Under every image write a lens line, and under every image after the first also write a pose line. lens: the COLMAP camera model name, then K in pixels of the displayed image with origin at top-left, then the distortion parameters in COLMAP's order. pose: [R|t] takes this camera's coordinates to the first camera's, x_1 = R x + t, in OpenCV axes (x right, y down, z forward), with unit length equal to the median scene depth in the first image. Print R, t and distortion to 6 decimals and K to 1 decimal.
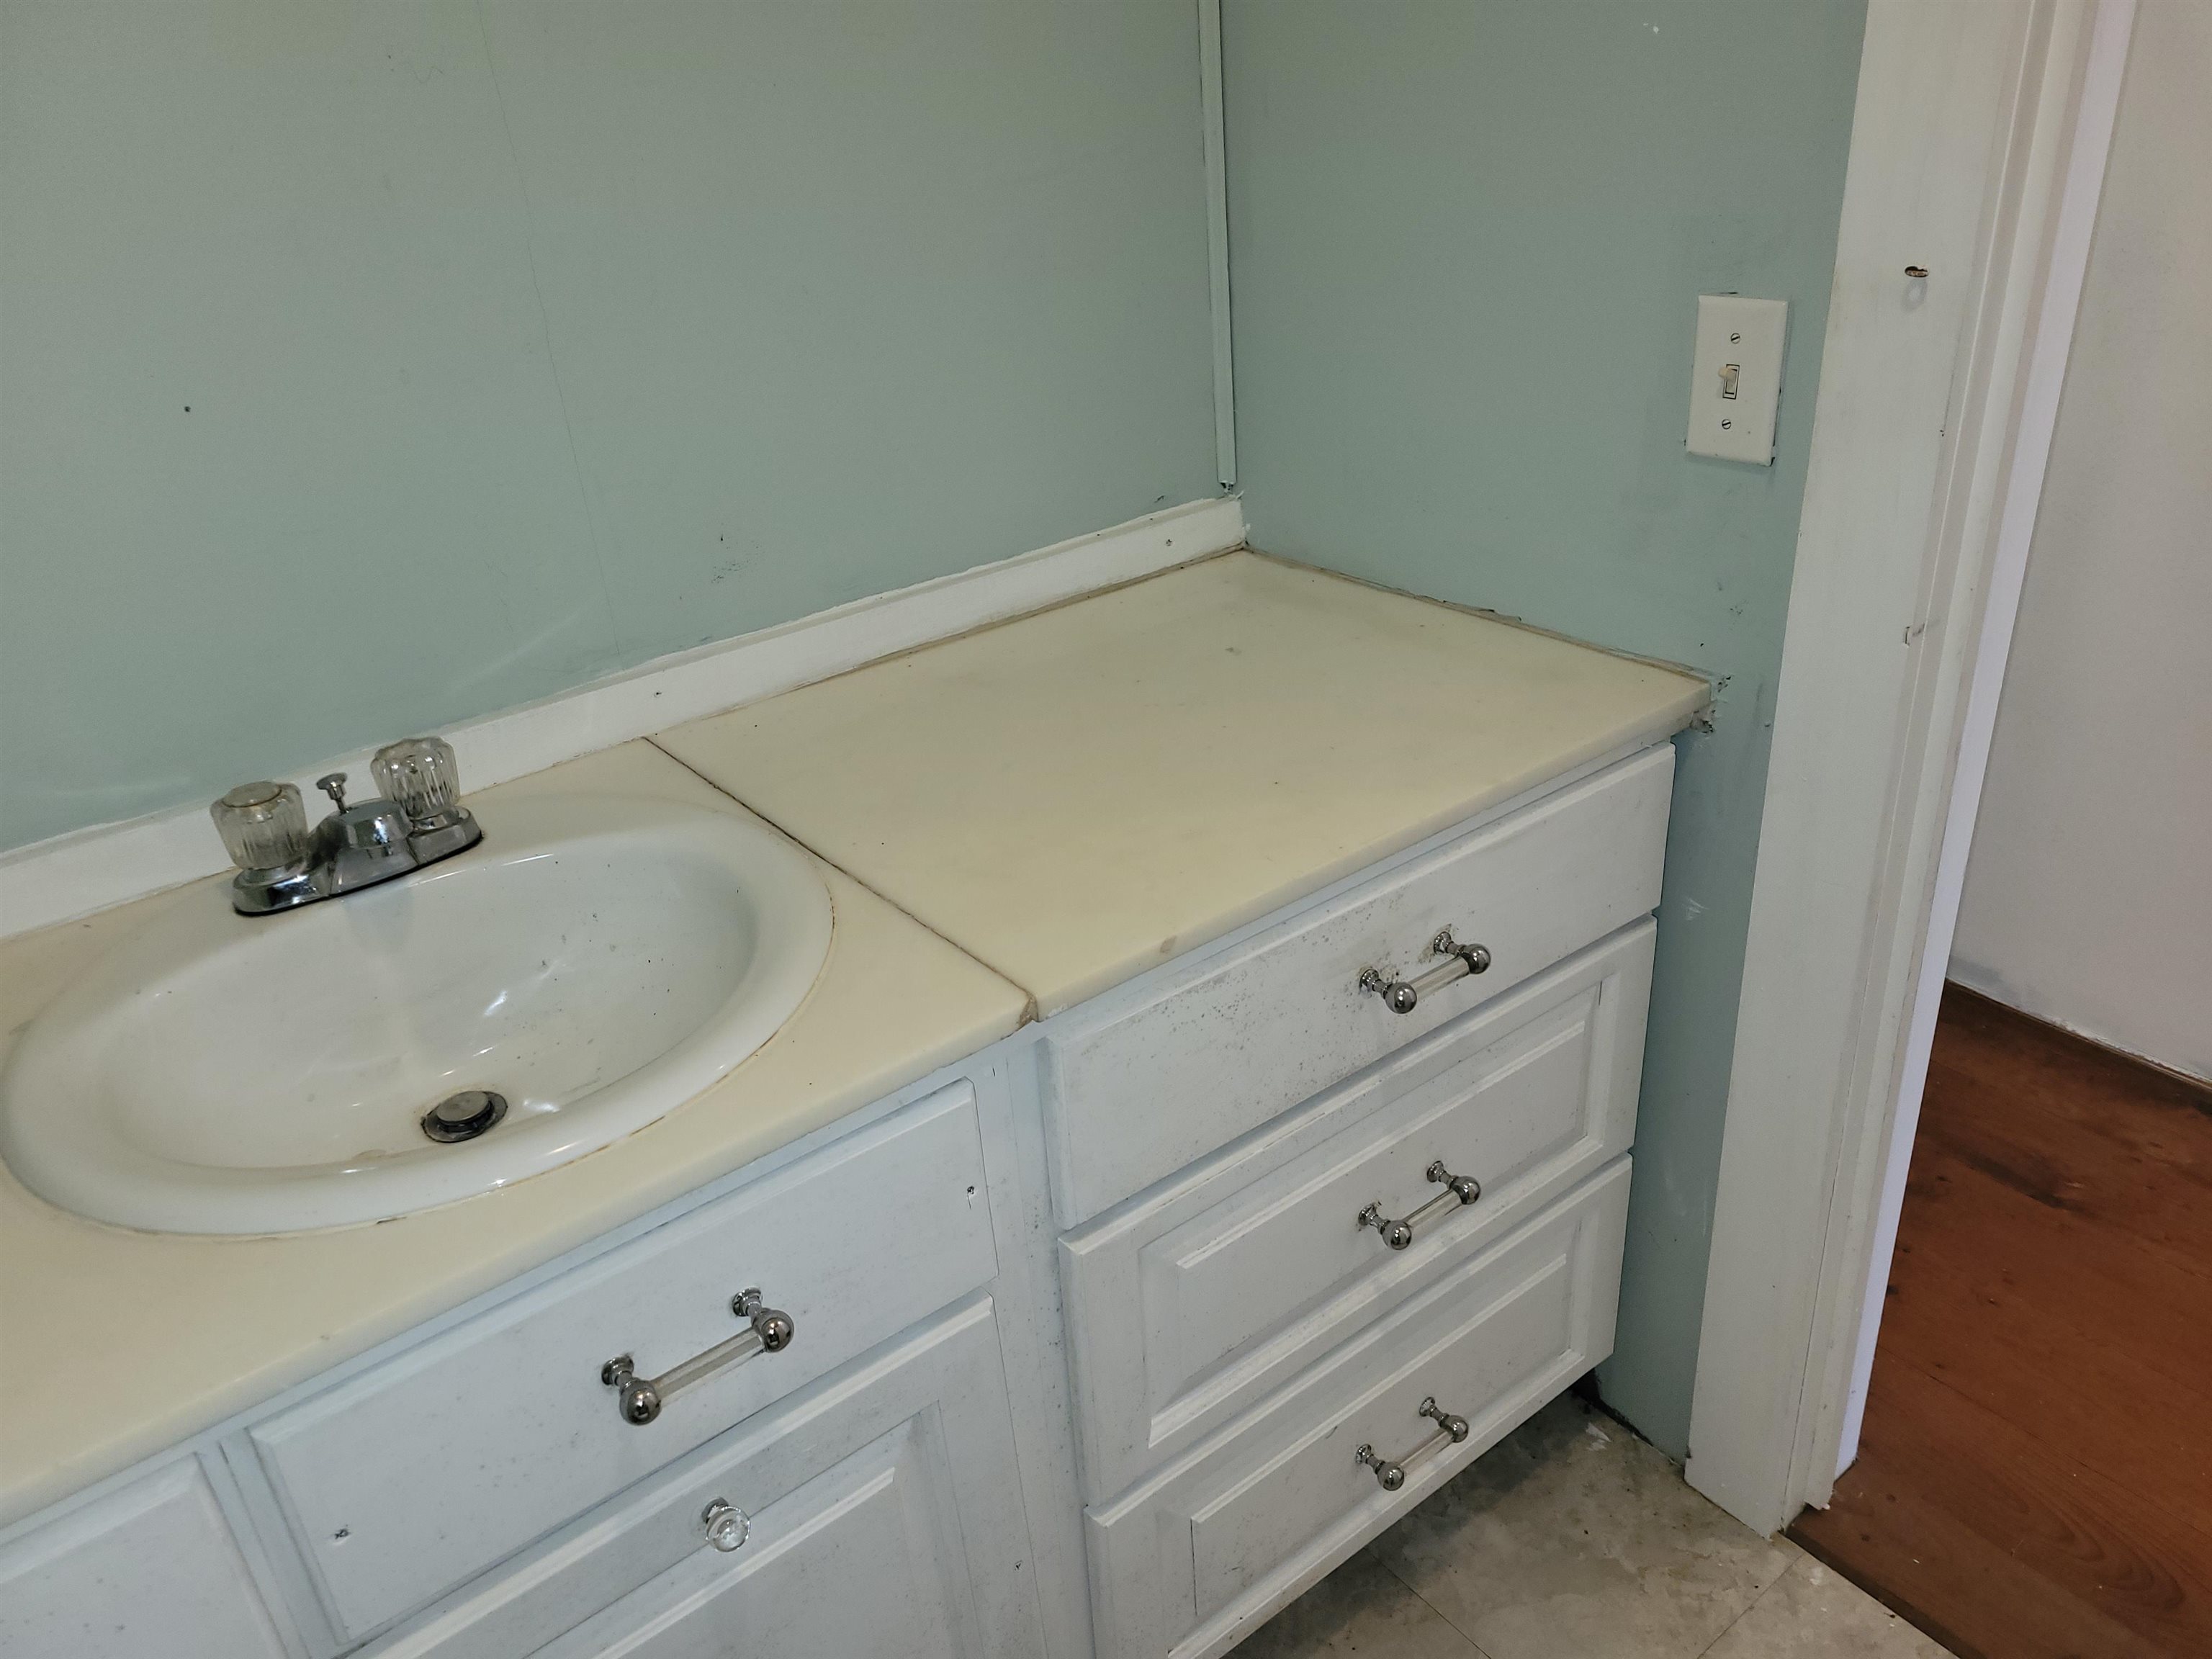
lens RADIAL K [[1650.1, 0, 1088.6], [0, 1650.1, 828.0], [0, 0, 1]] dist [0.055351, -0.027784]
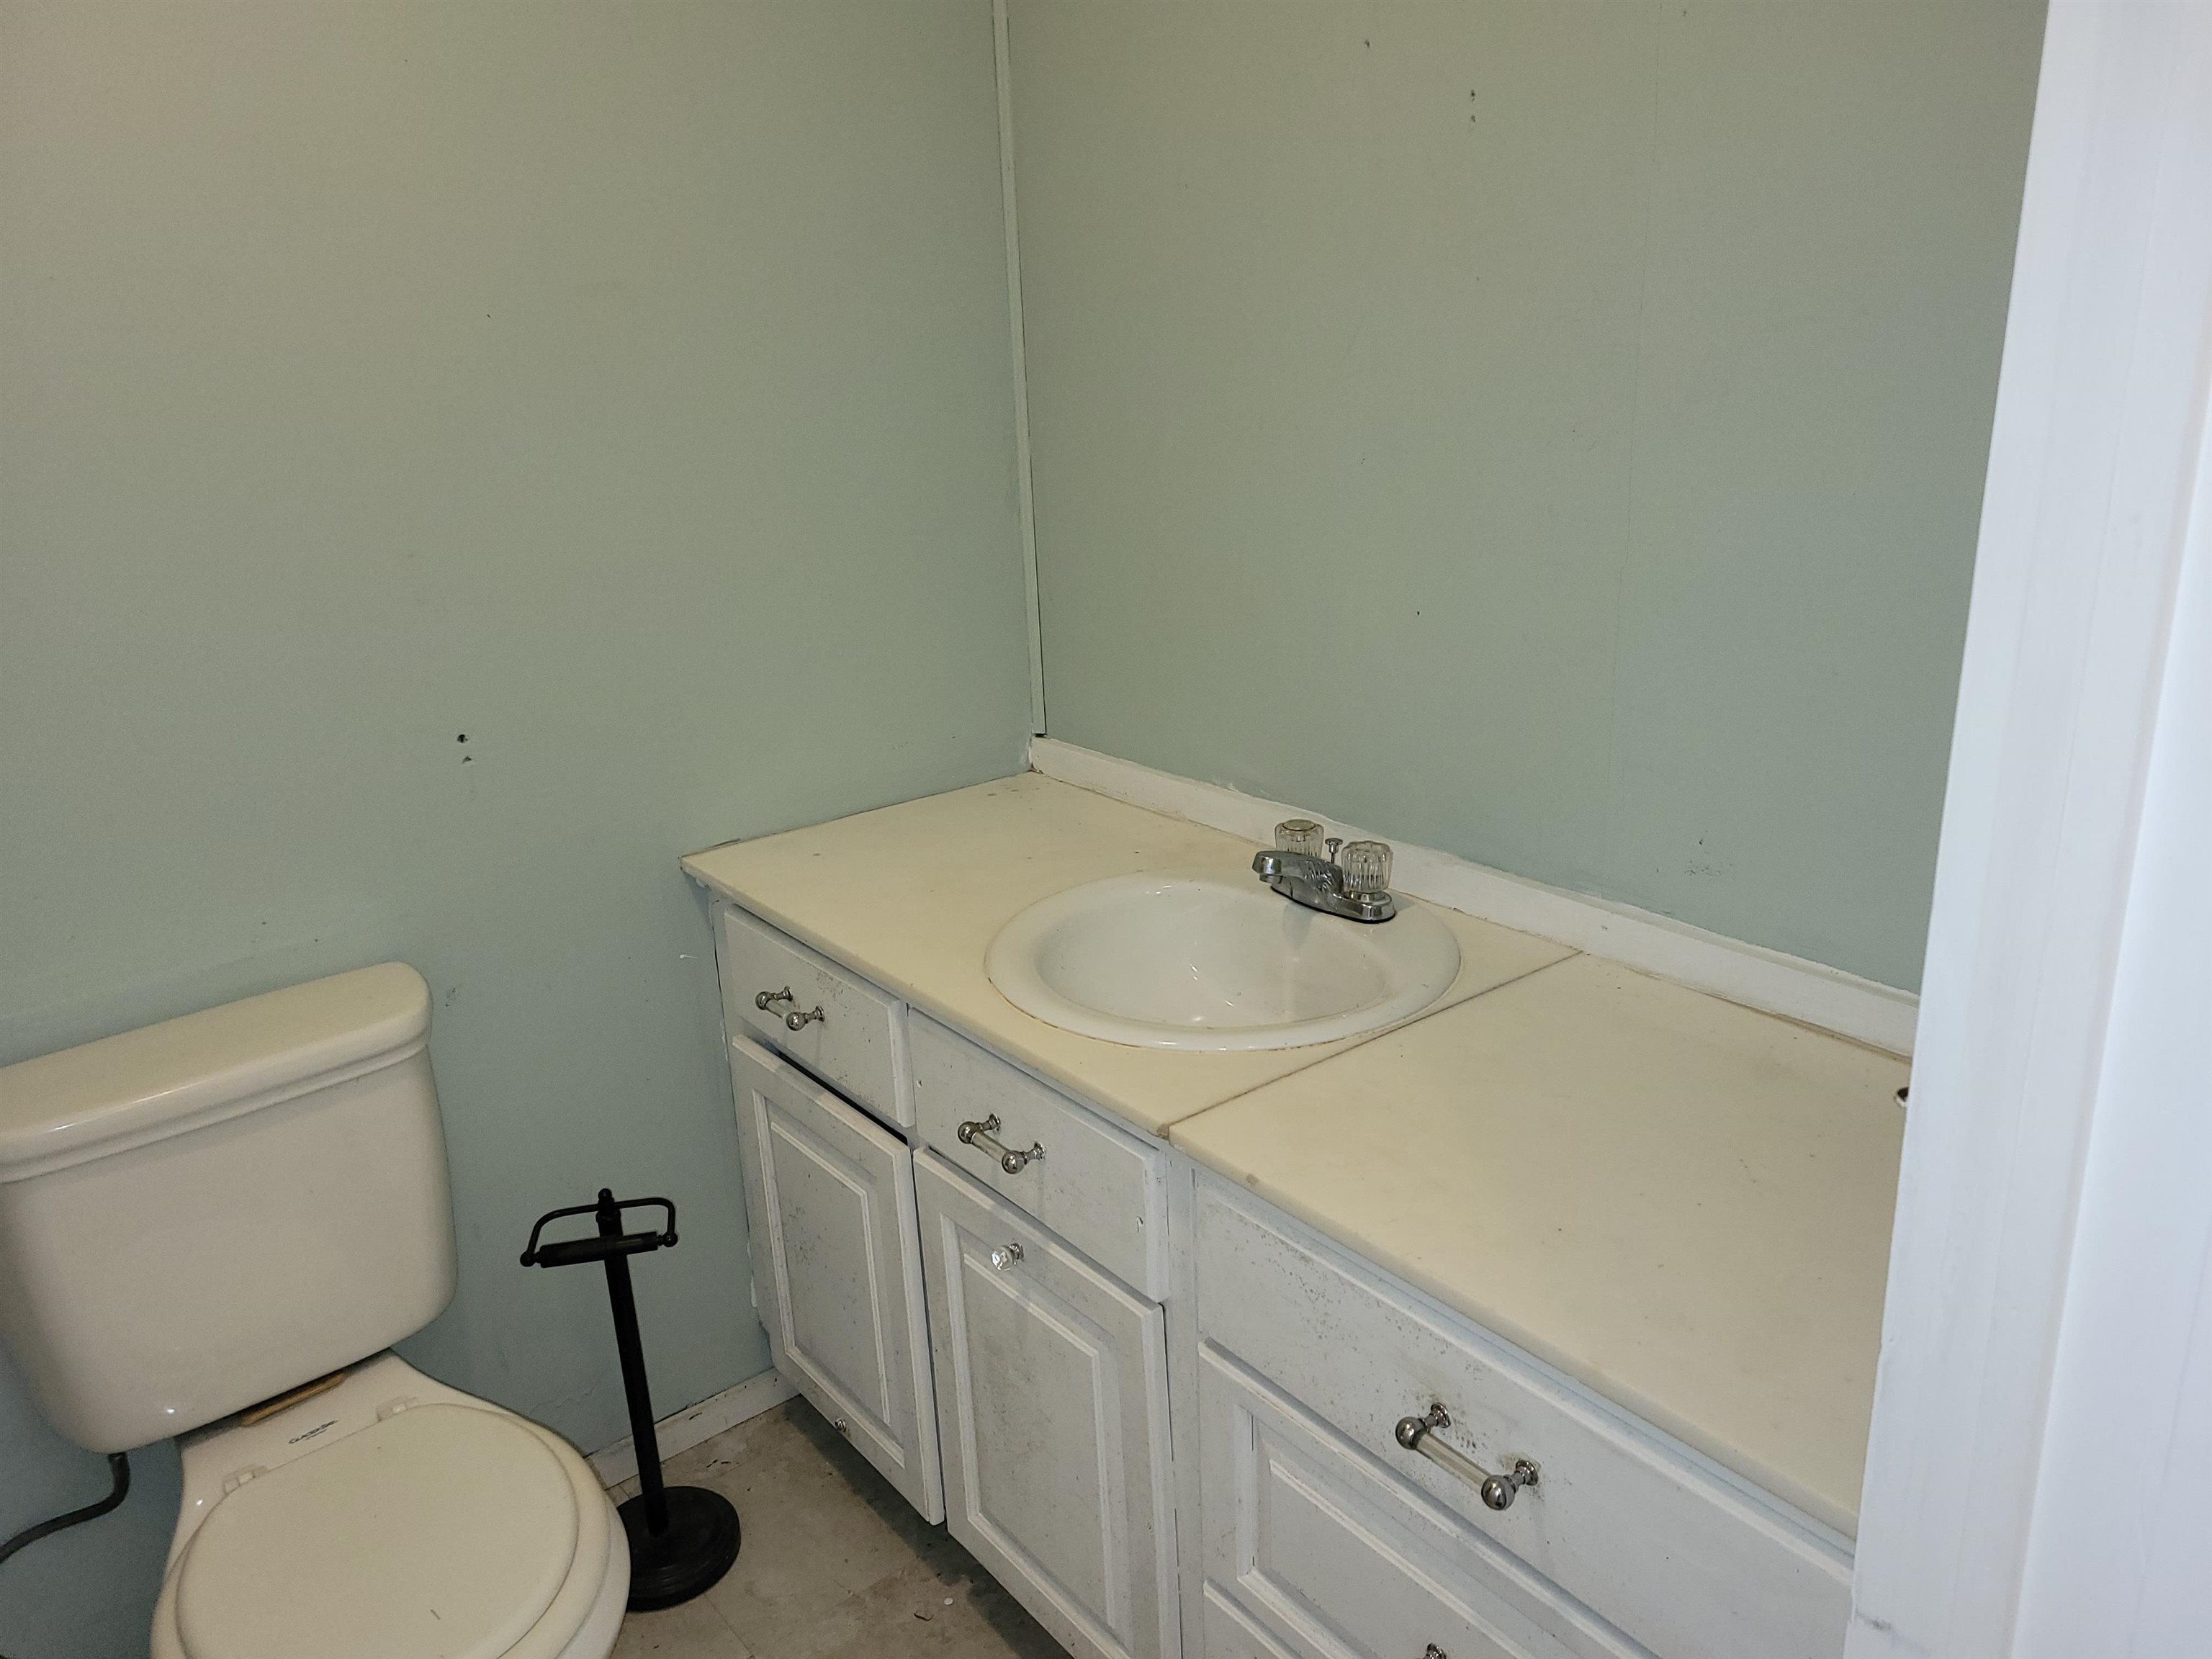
lens RADIAL K [[1650.1, 0, 1088.6], [0, 1650.1, 828.0], [0, 0, 1]] dist [0.055351, -0.027784]
pose [[0.011511, 0.381307, -0.924377, 0.949354], [-0.421568, 0.840116, 0.341300, -0.455143], [0.906724, 0.385759, 0.170418, 0.485112]]
